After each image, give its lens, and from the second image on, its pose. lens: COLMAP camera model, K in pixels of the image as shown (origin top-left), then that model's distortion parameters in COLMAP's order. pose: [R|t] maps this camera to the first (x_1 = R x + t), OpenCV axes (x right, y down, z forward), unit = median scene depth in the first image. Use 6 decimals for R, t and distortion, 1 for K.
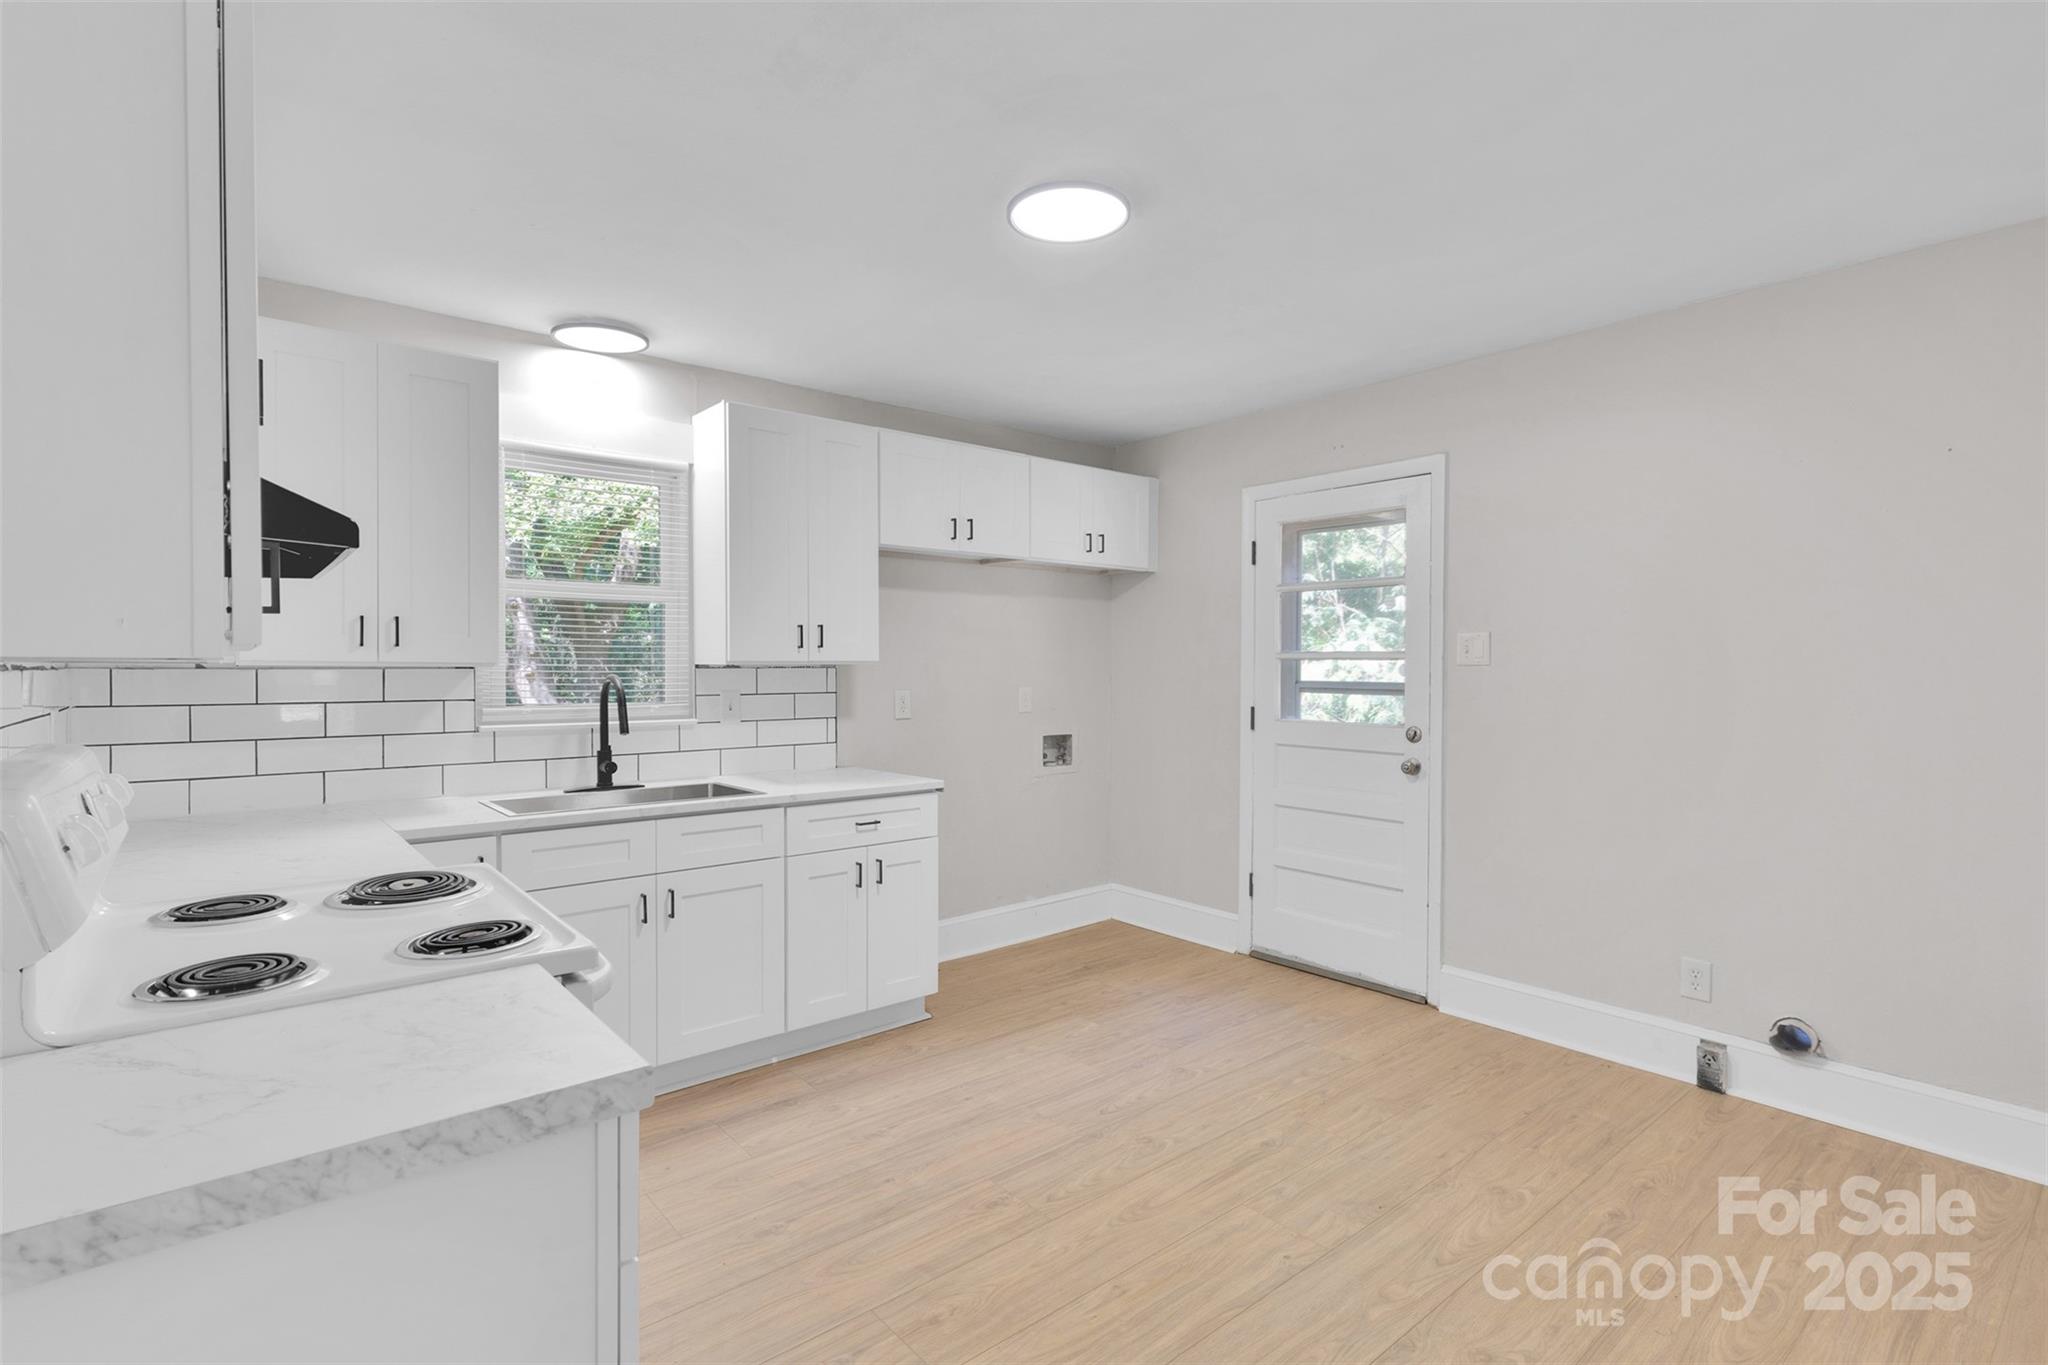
lens RADIAL K [[971.3, 0, 1024.0], [0, 971.3, 682.5], [0, 0, 1]] dist [0.001958, 0.000120]
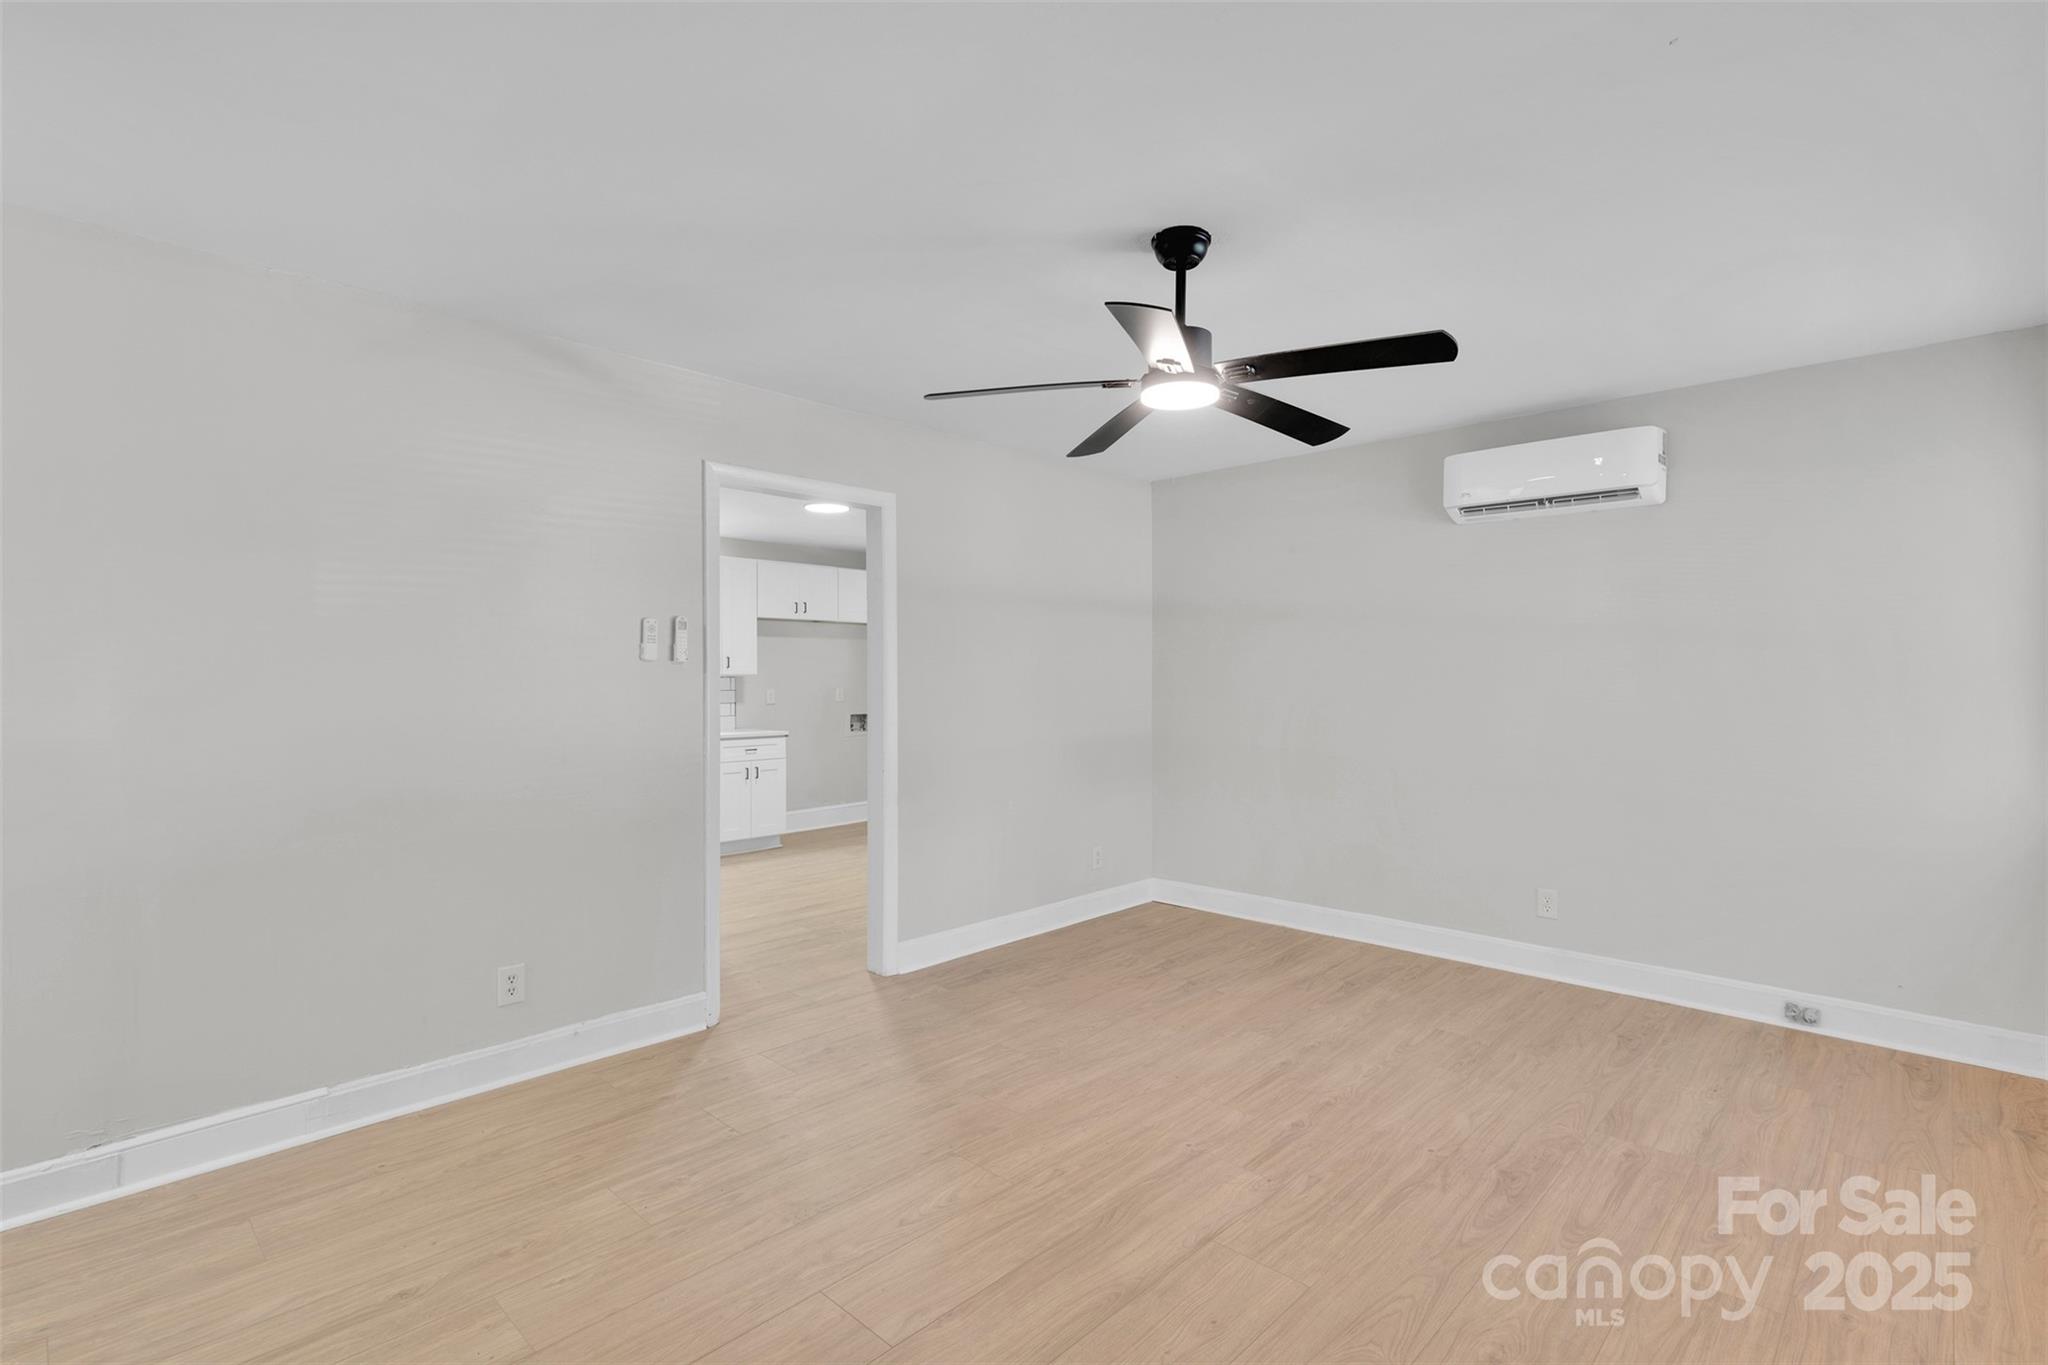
lens RADIAL K [[971.3, 0, 1024.0], [0, 971.3, 682.5], [0, 0, 1]] dist [0.001958, 0.000120]
pose [[0.994902, -0.004817, 0.100735, 0.193710], [0.006133, 0.999900, -0.012760, 0.023469], [-0.100663, 0.013313, 0.994831, -1.038350]]
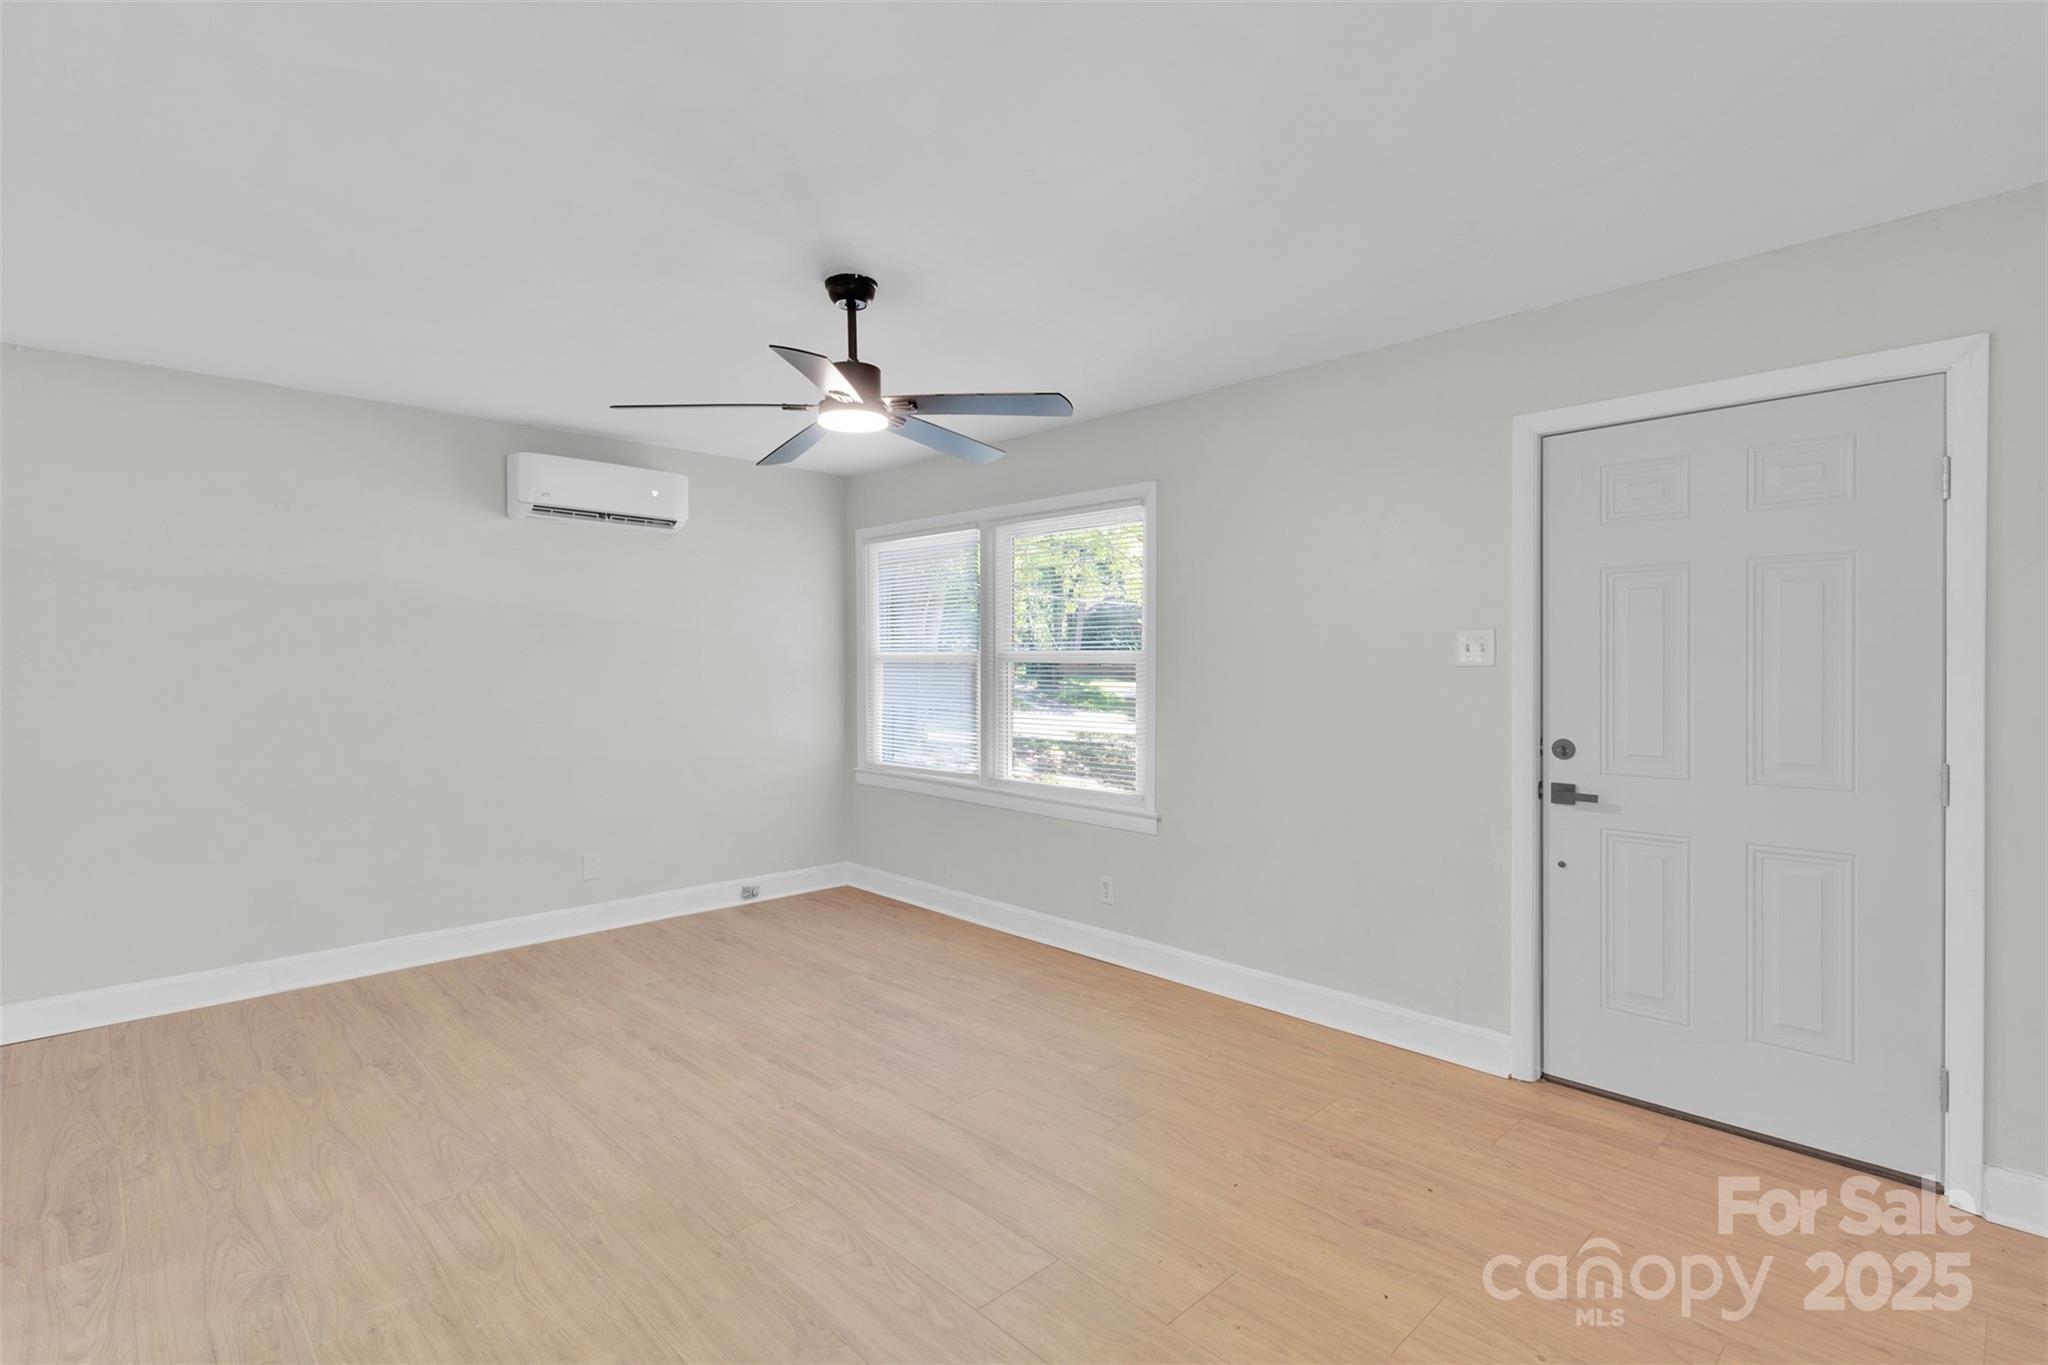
lens RADIAL K [[953.1, 0, 1024.0], [0, 953.1, 682.5], [0, 0, 1]] dist [0.026013, -0.000514]
pose [[-0.054986, -0.023104, 0.998220, -6.066899], [0.022408, 0.999452, 0.024367, -0.157663], [-0.998236, 0.023707, -0.054438, 5.011607]]
